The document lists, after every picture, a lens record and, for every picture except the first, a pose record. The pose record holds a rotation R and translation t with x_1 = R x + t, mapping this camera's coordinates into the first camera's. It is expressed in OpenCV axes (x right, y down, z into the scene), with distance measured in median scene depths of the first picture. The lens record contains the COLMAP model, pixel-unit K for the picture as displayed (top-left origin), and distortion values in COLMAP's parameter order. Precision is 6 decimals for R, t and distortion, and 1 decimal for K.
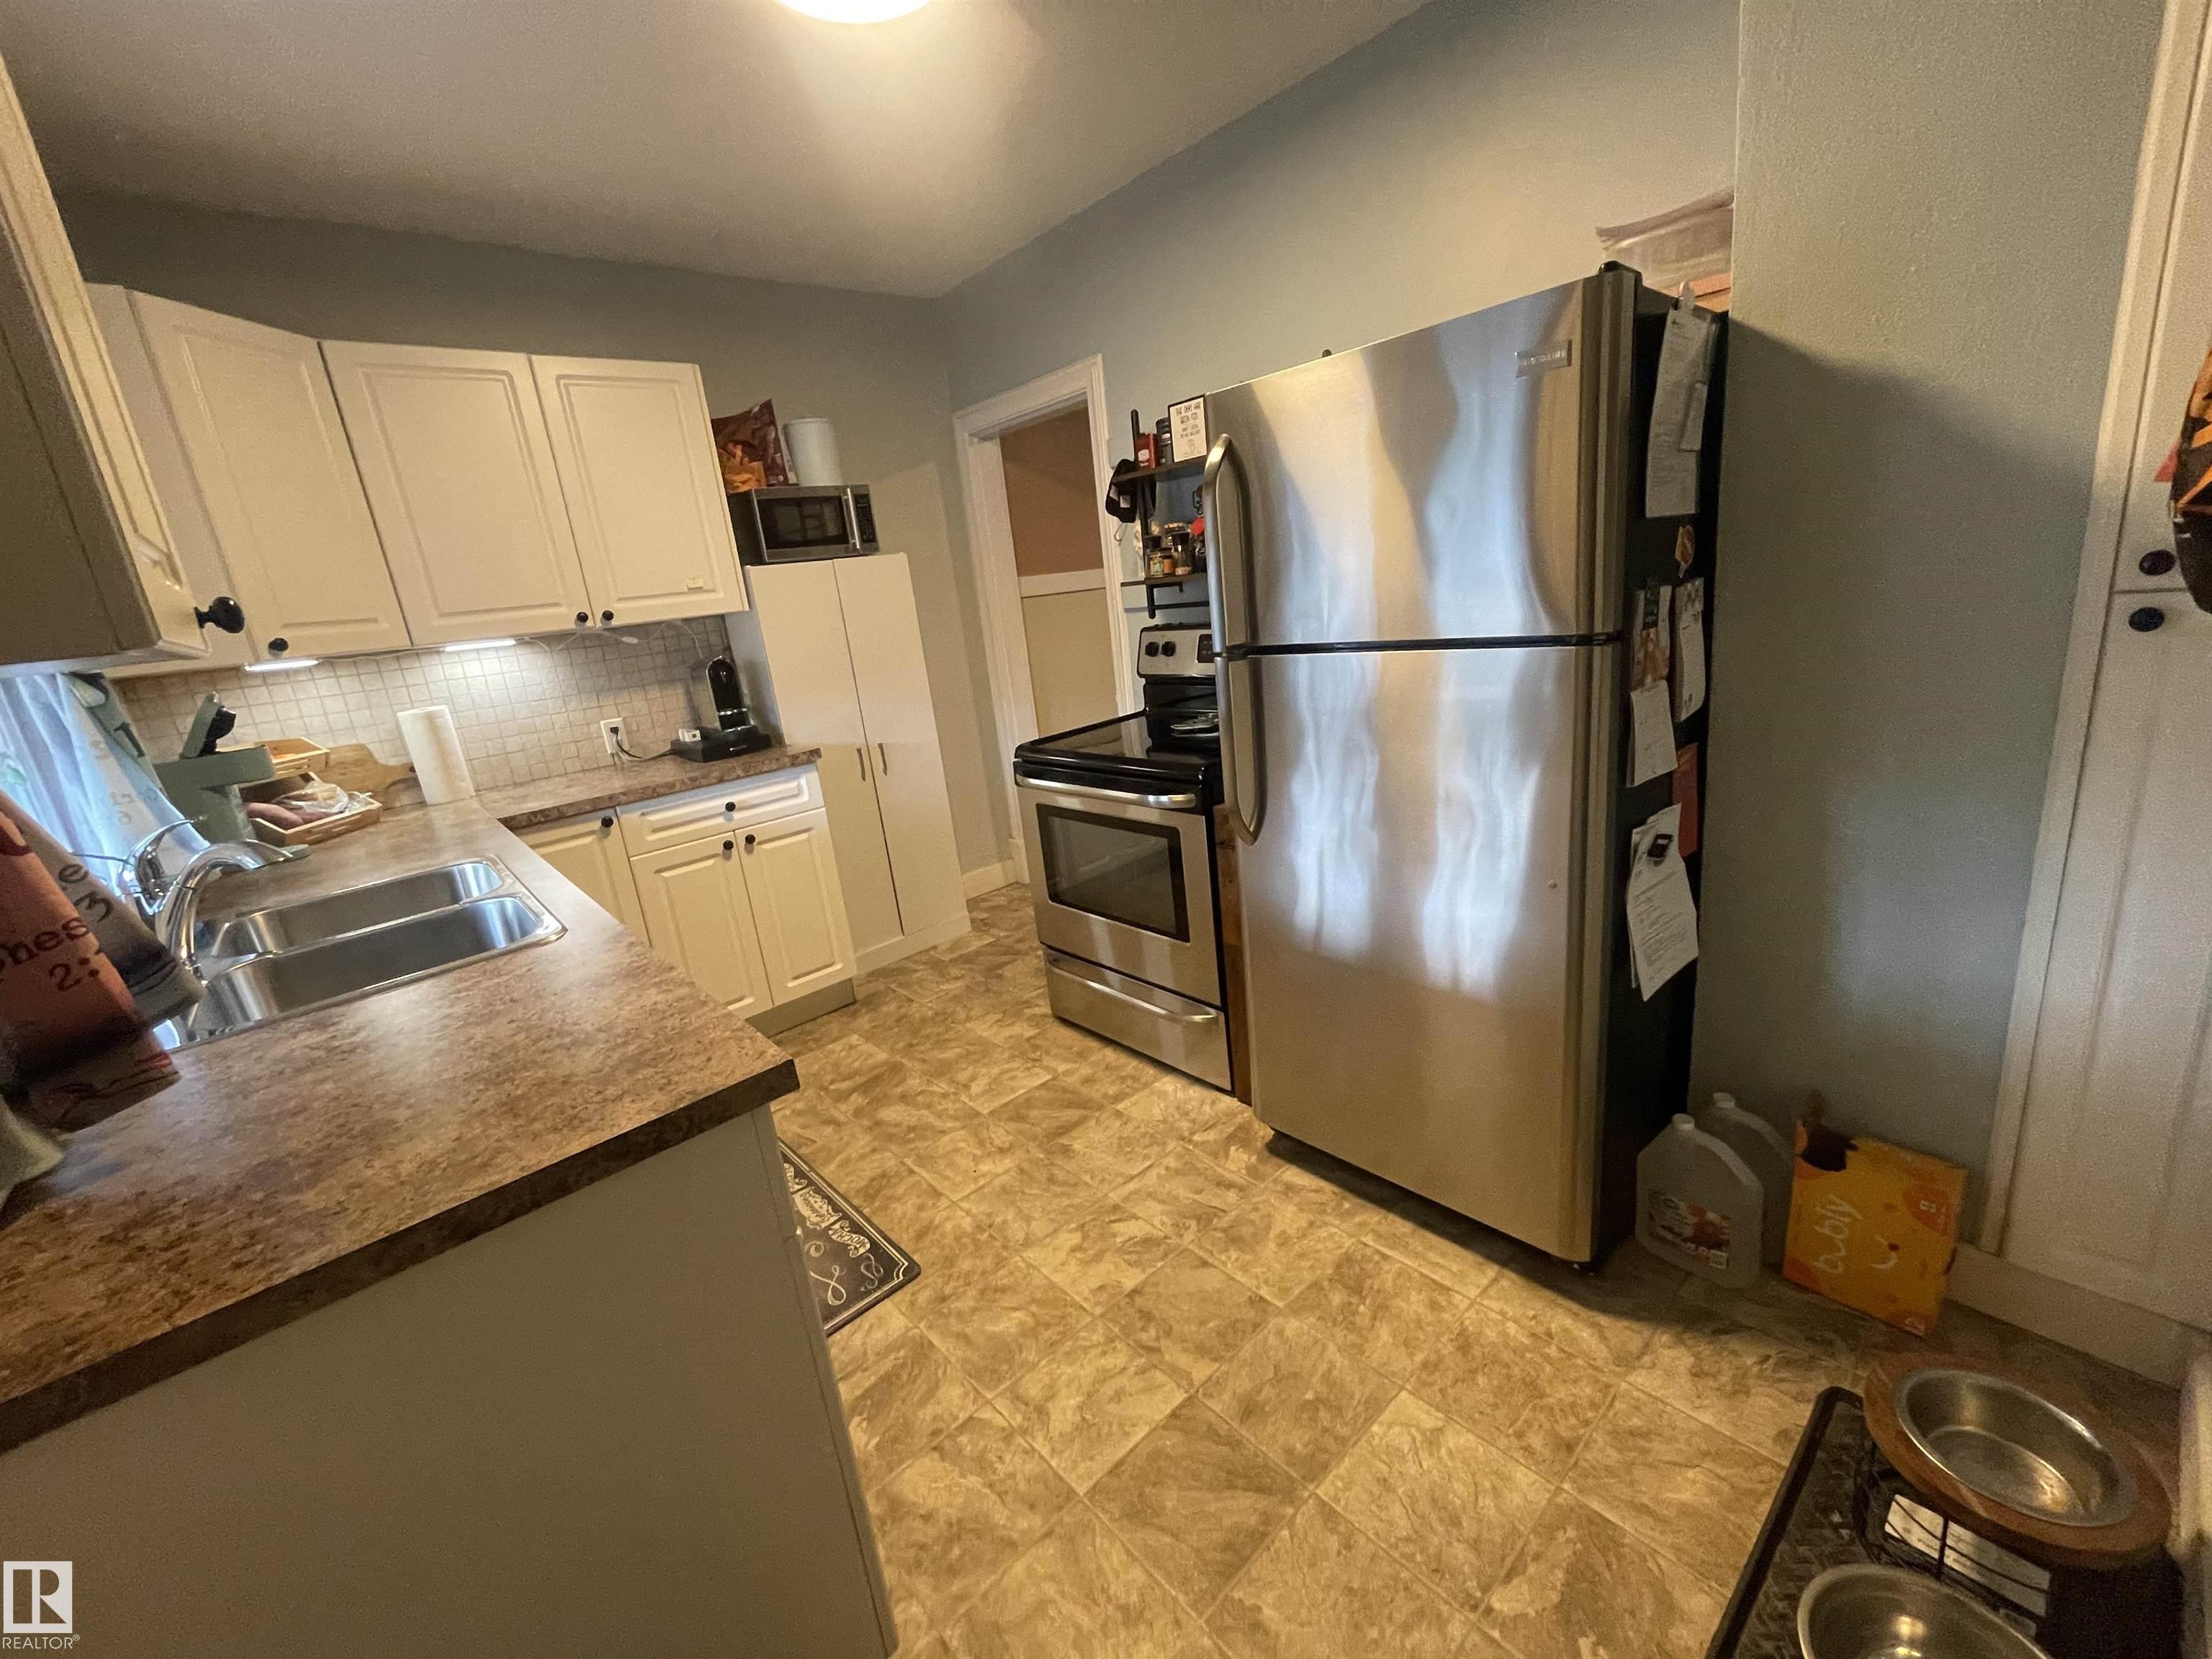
lens RADIAL K [[900.4, 0, 1104.0], [0, 900.4, 824.3], [0, 0, 1]] dist [-0.001205, 0.001572]
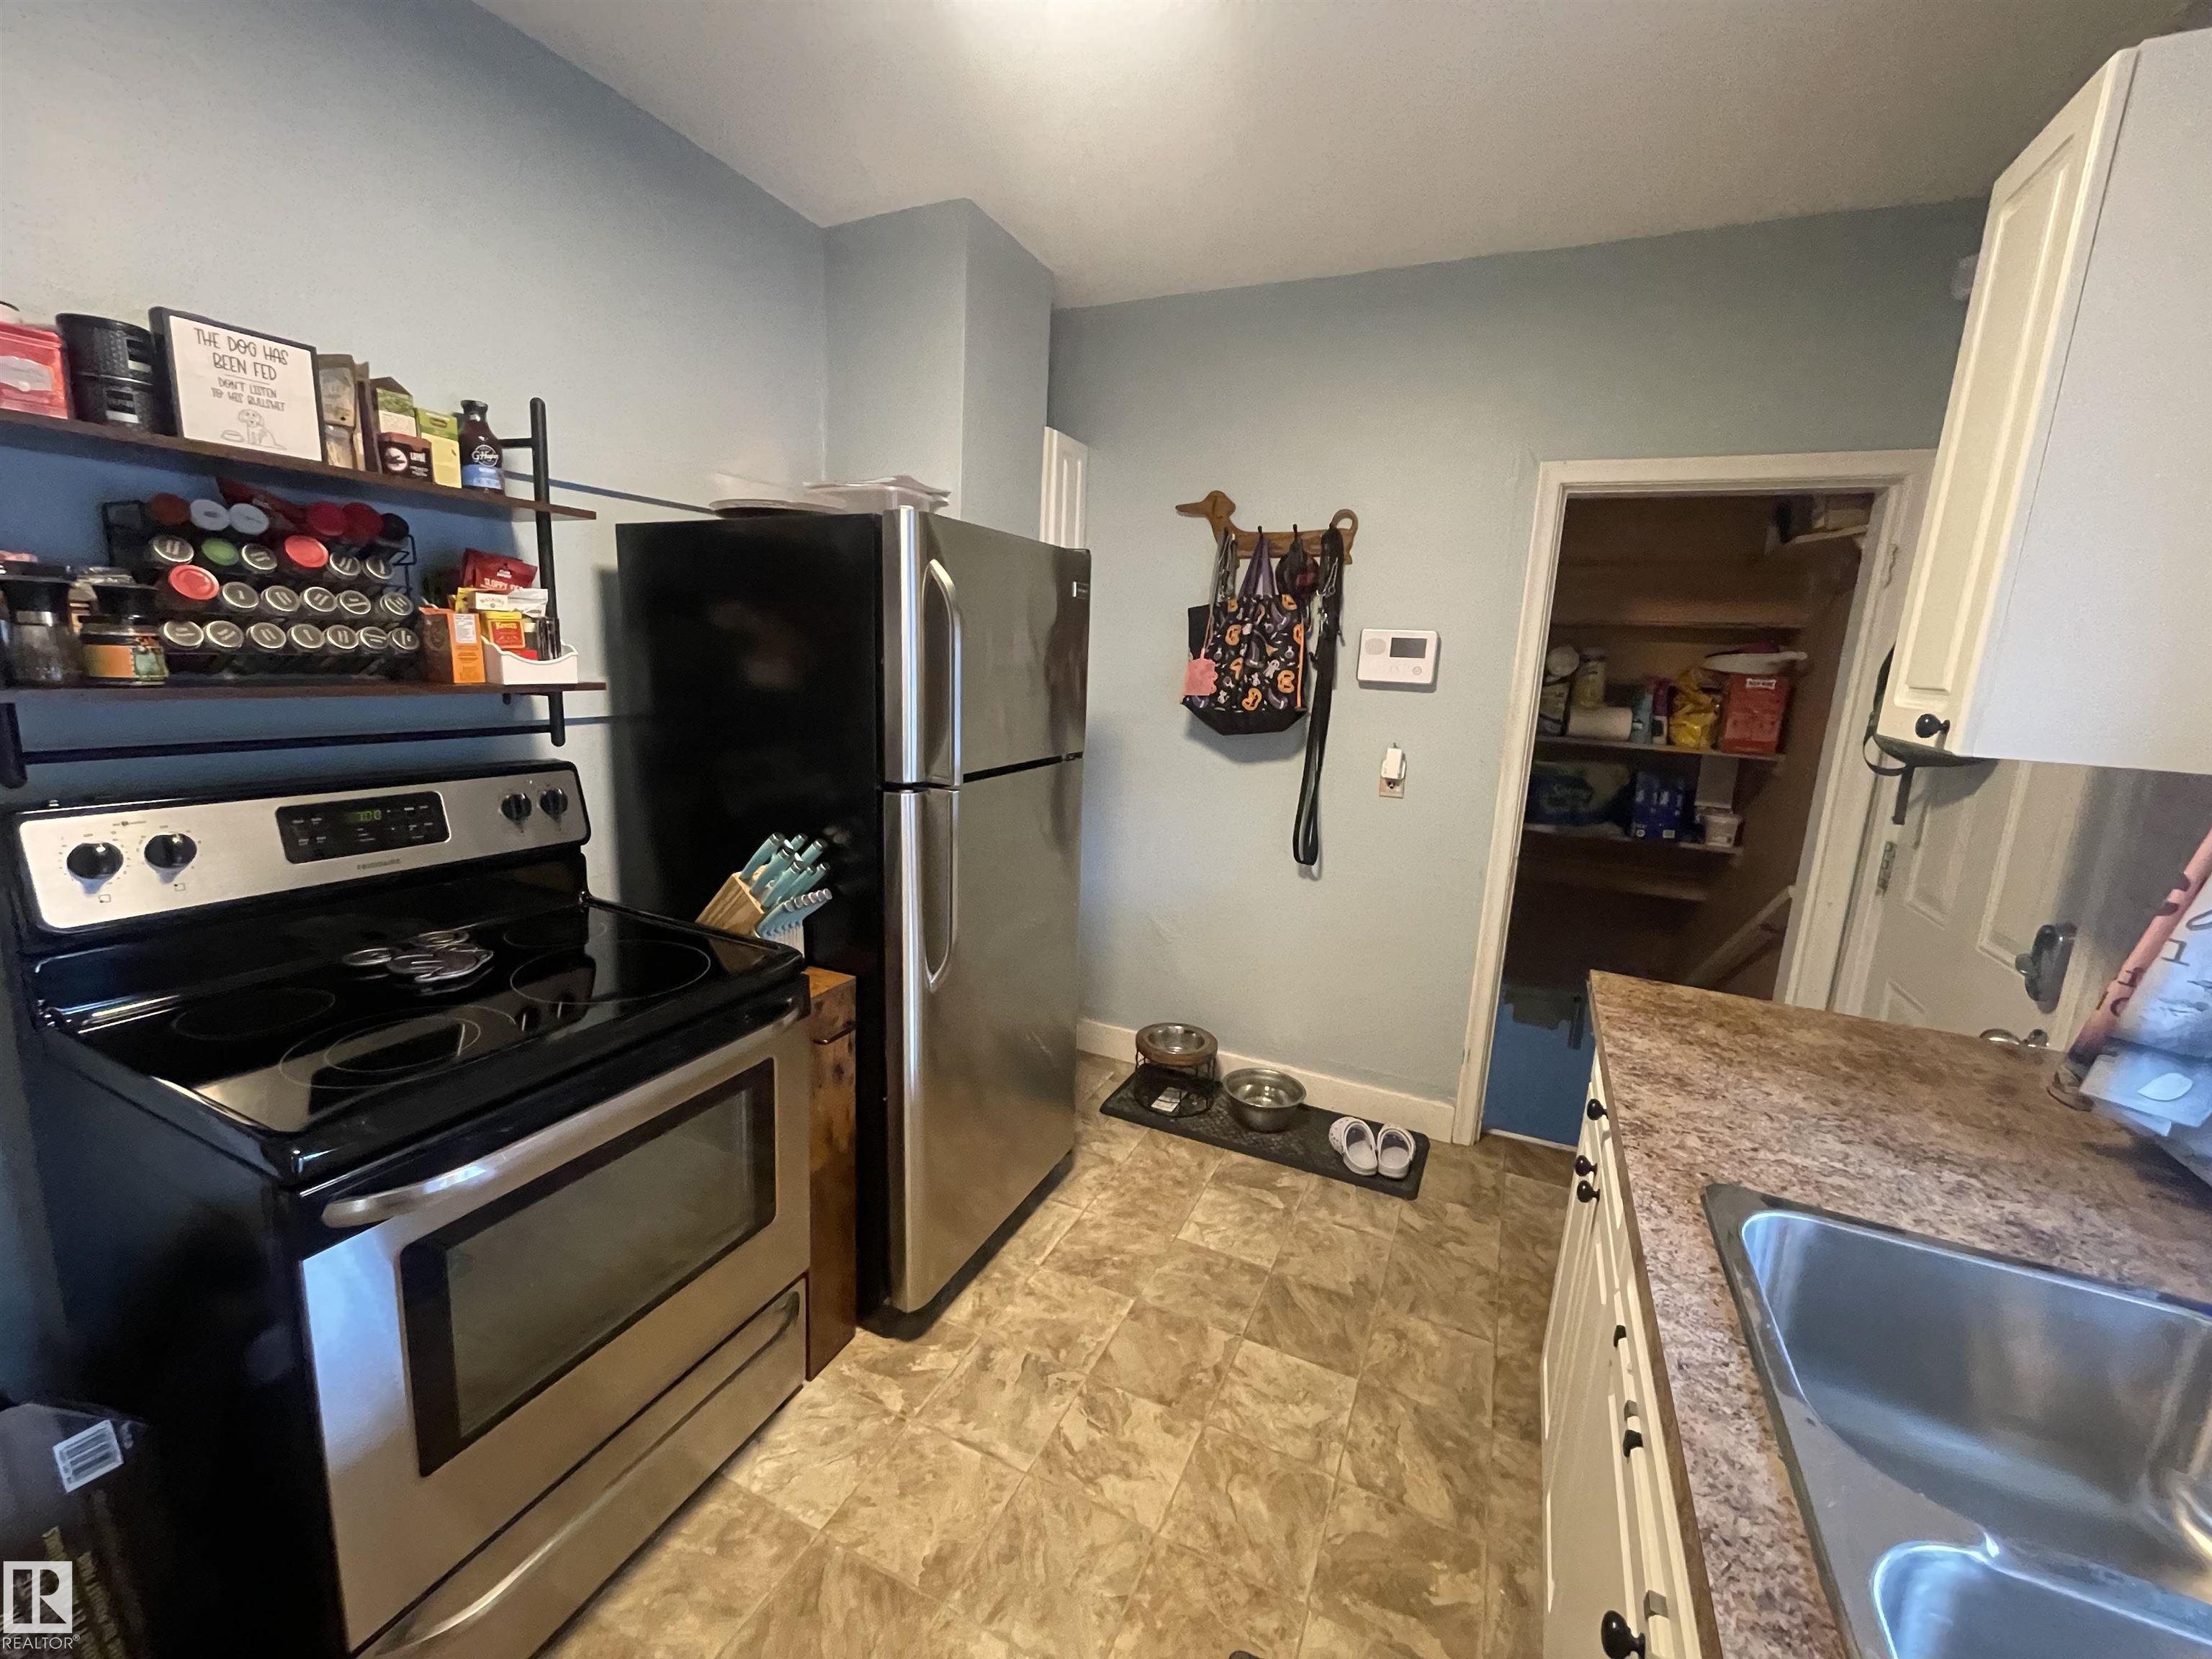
lens RADIAL K [[900.4, 0, 1101.5], [0, 900.4, 823.5], [0, 0, 1]] dist [-0.001205, 0.001572]
pose [[-0.396938, -0.084238, 0.913972, -0.665260], [0.235424, 0.953122, 0.190091, -0.249273], [-0.887139, 0.290625, -0.358498, 1.023190]]
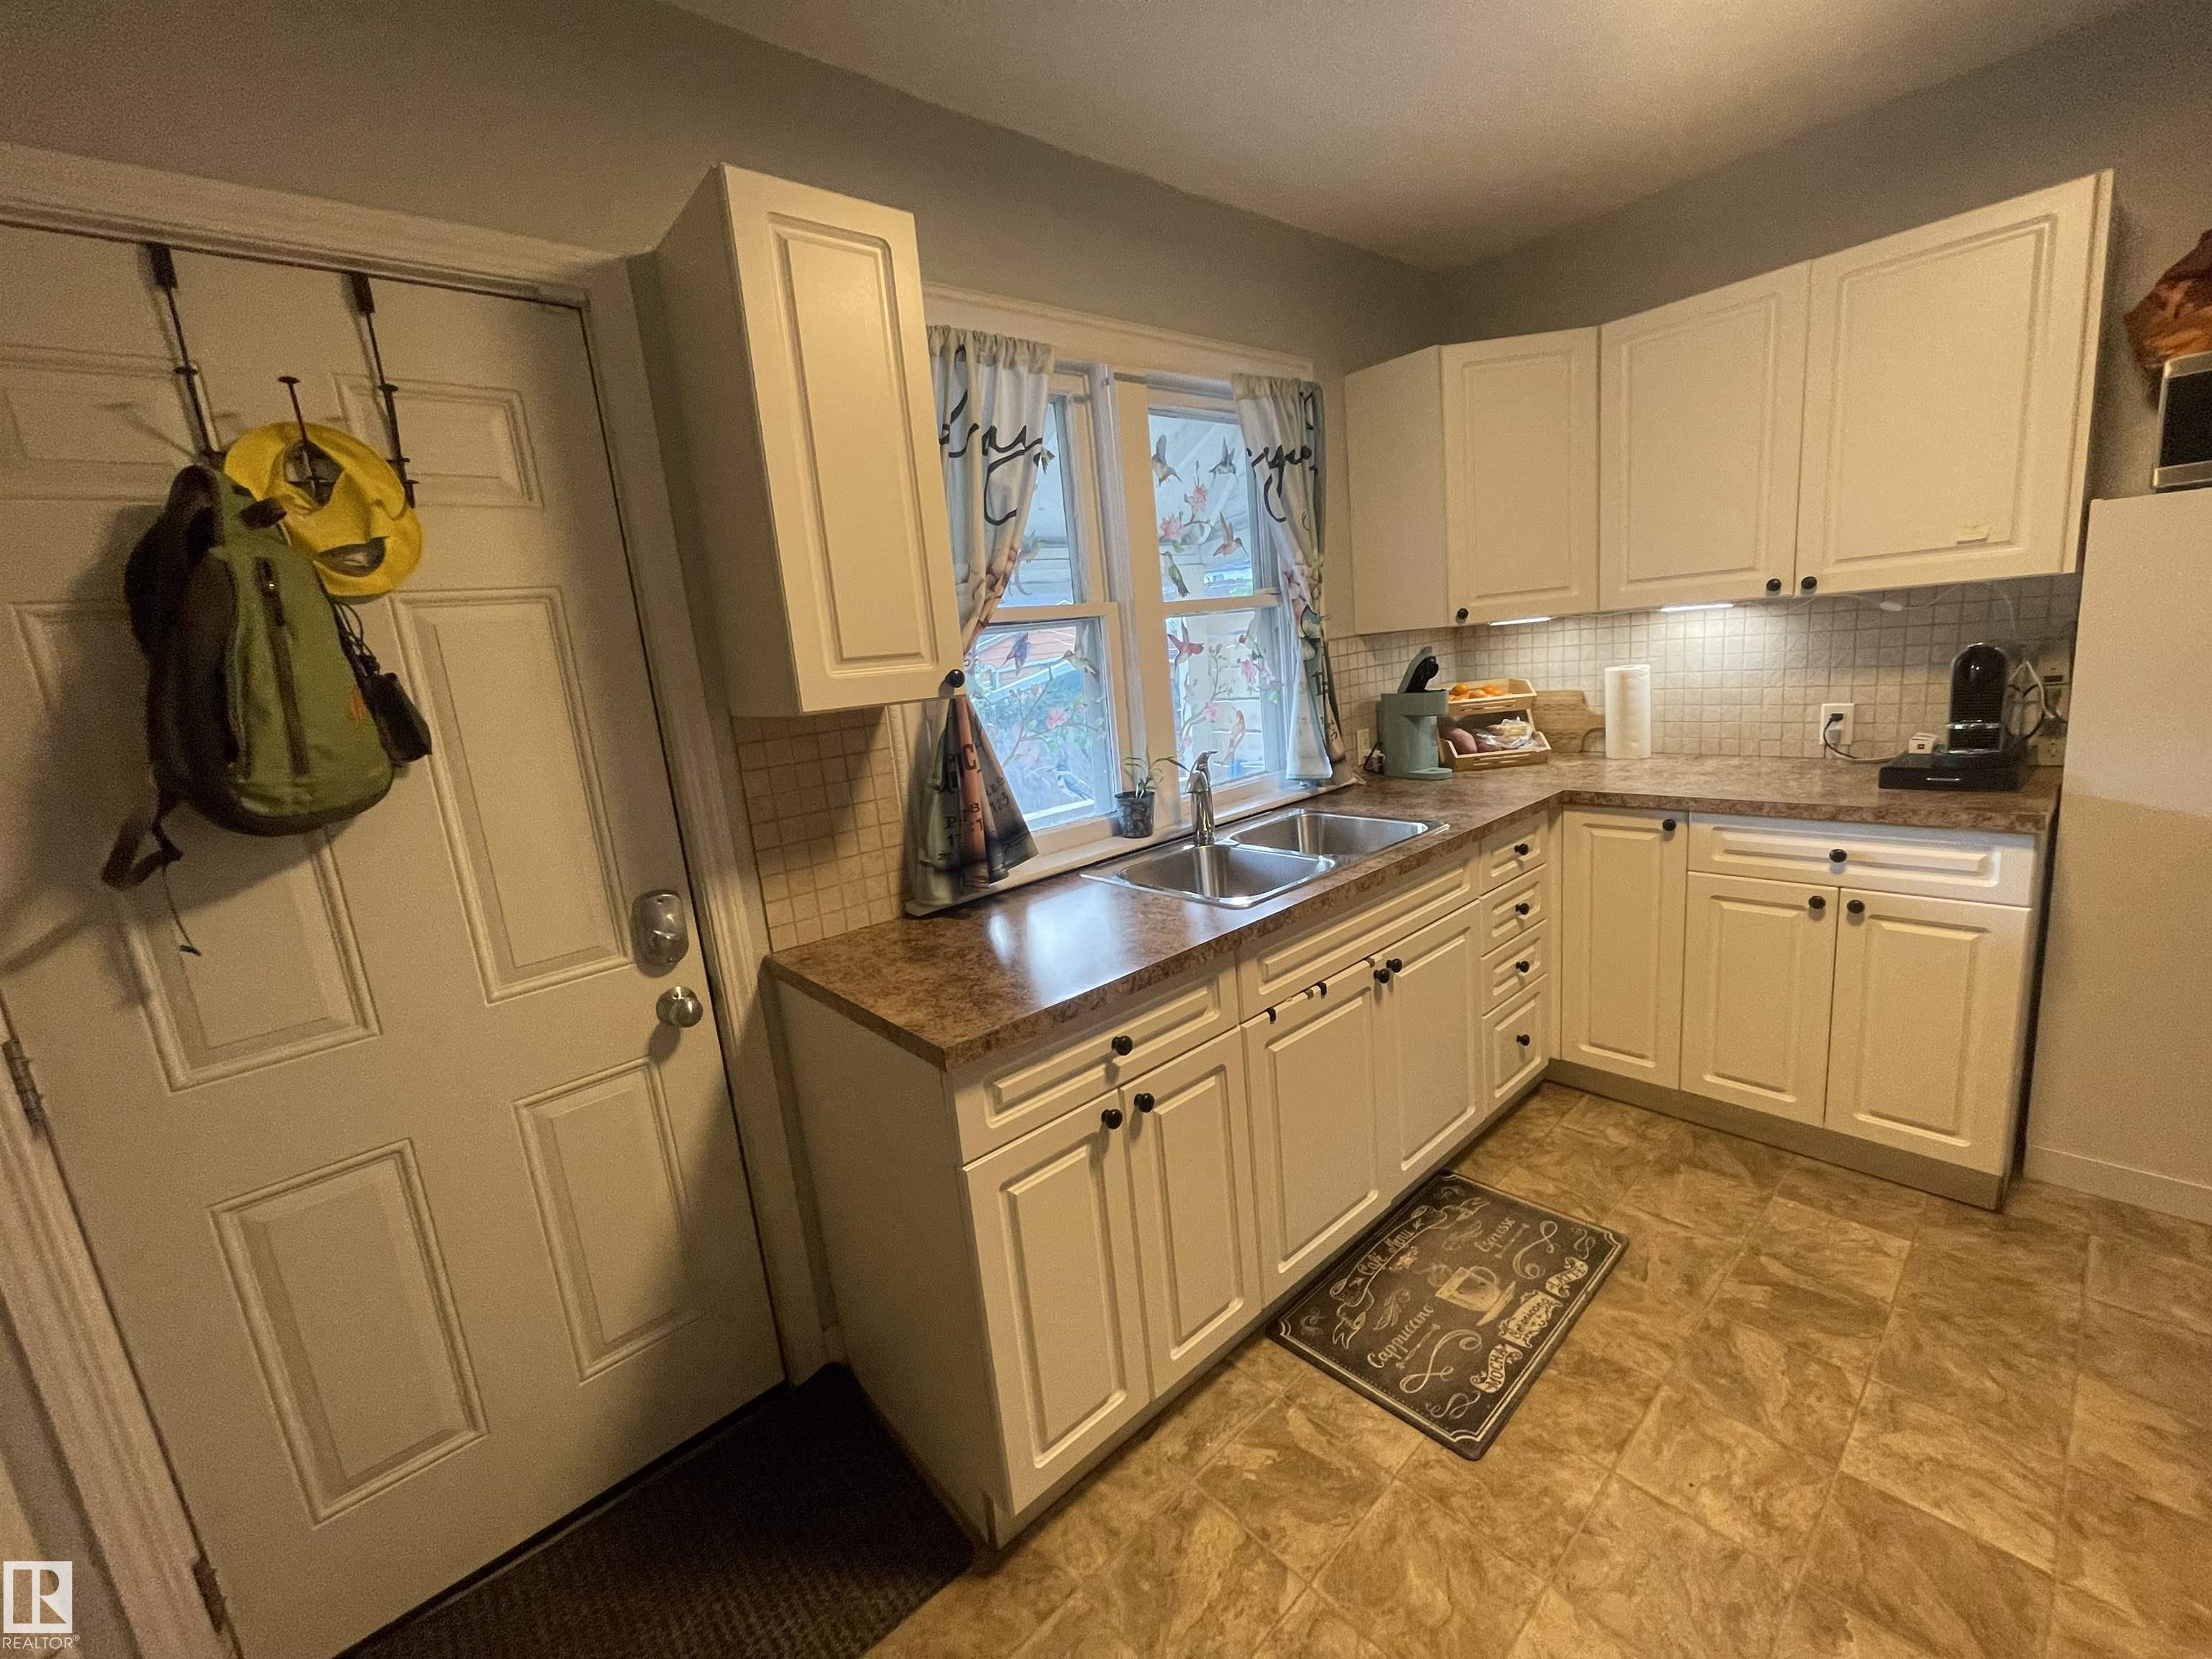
lens RADIAL K [[900.4, 0, 1102.5], [0, 900.4, 828.6], [0, 0, 1]] dist [-0.001205, 0.001572]
pose [[0.005038, 0.311893, -0.950104, 0.349669], [-0.167764, 0.936913, 0.306674, -0.211312], [0.985814, 0.157848, 0.057045, 0.465872]]
